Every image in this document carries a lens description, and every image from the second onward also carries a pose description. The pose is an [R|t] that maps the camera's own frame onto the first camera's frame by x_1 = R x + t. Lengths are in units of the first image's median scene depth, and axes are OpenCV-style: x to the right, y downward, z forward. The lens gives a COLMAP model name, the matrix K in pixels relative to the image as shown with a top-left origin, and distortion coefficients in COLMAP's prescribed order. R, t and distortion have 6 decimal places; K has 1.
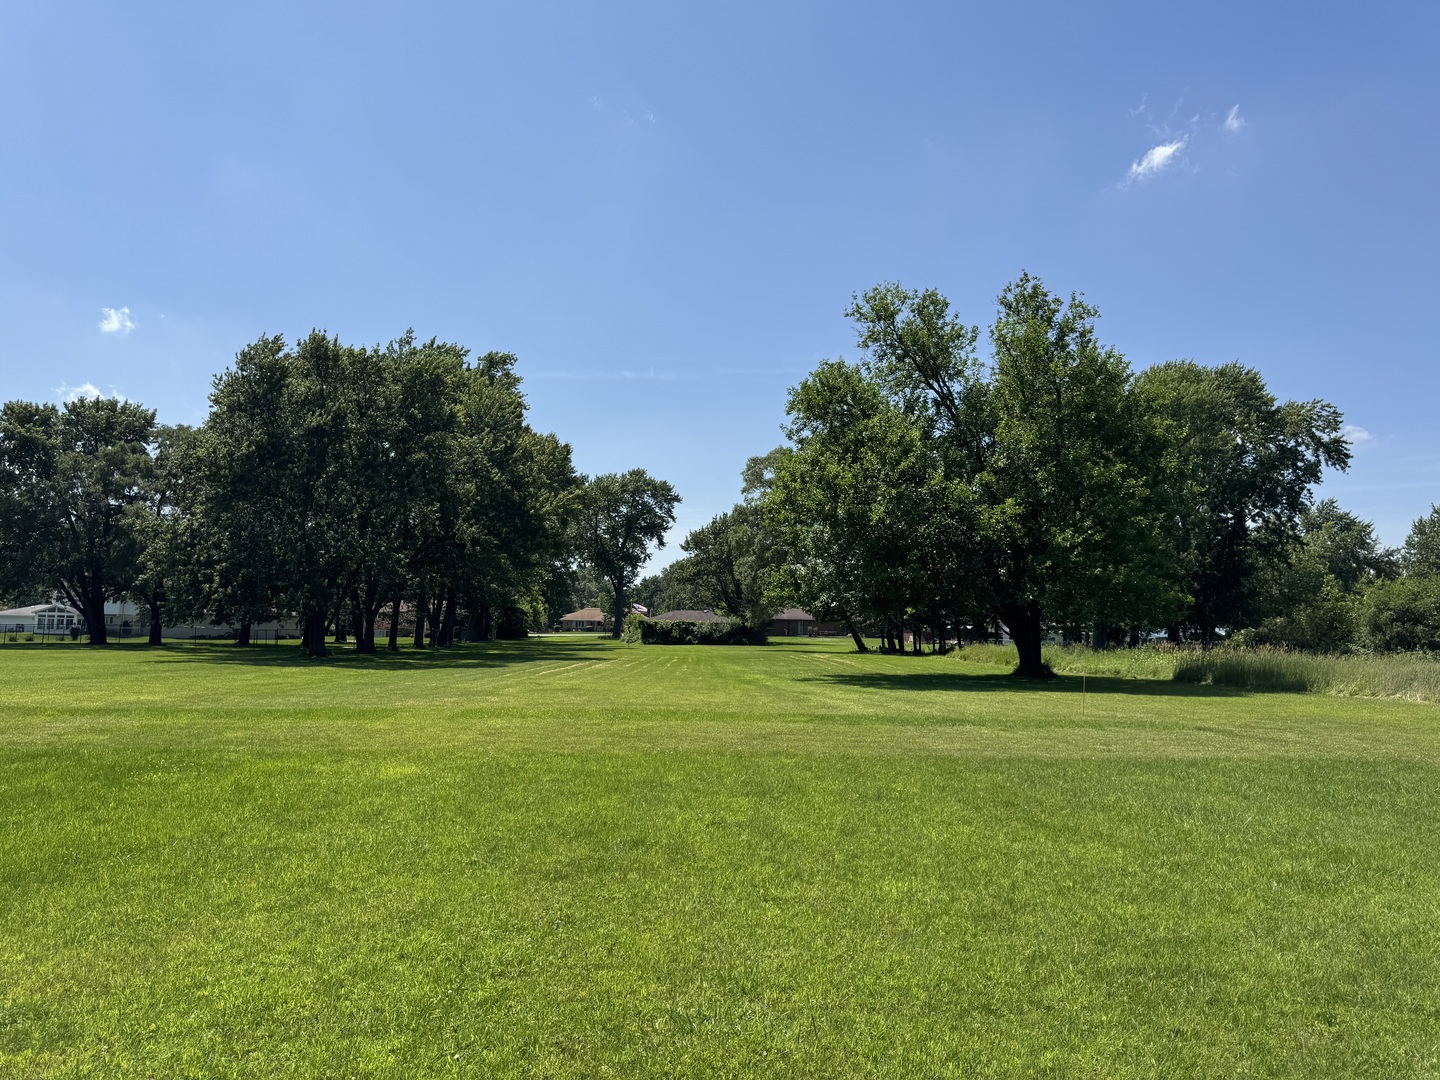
lens RADIAL K [[997.0, 0, 716.8], [0, 997.0, 540.1], [0, 0, 1]] dist [0.005939, -0.002922]
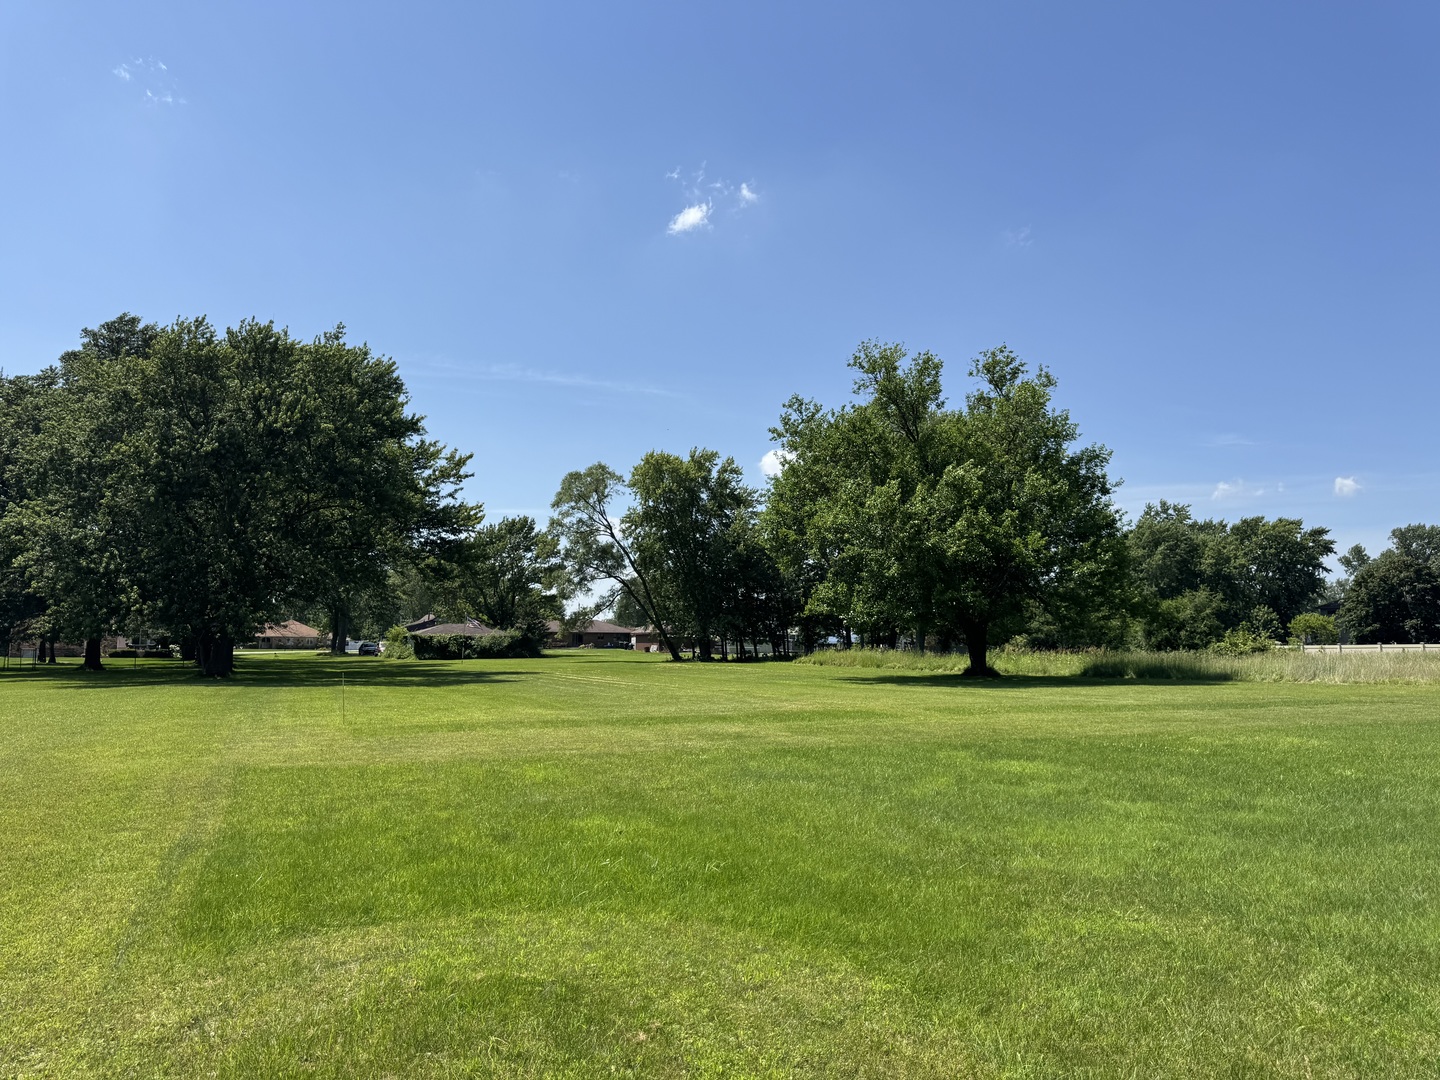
lens RADIAL K [[997.0, 0, 726.1], [0, 997.0, 540.1], [0, 0, 1]] dist [0.005939, -0.002922]
pose [[0.928102, 0.026627, 0.371373, -0.292508], [-0.021624, 0.999611, -0.017630, 0.000666], [-0.371697, 0.008331, 0.928317, -0.005972]]
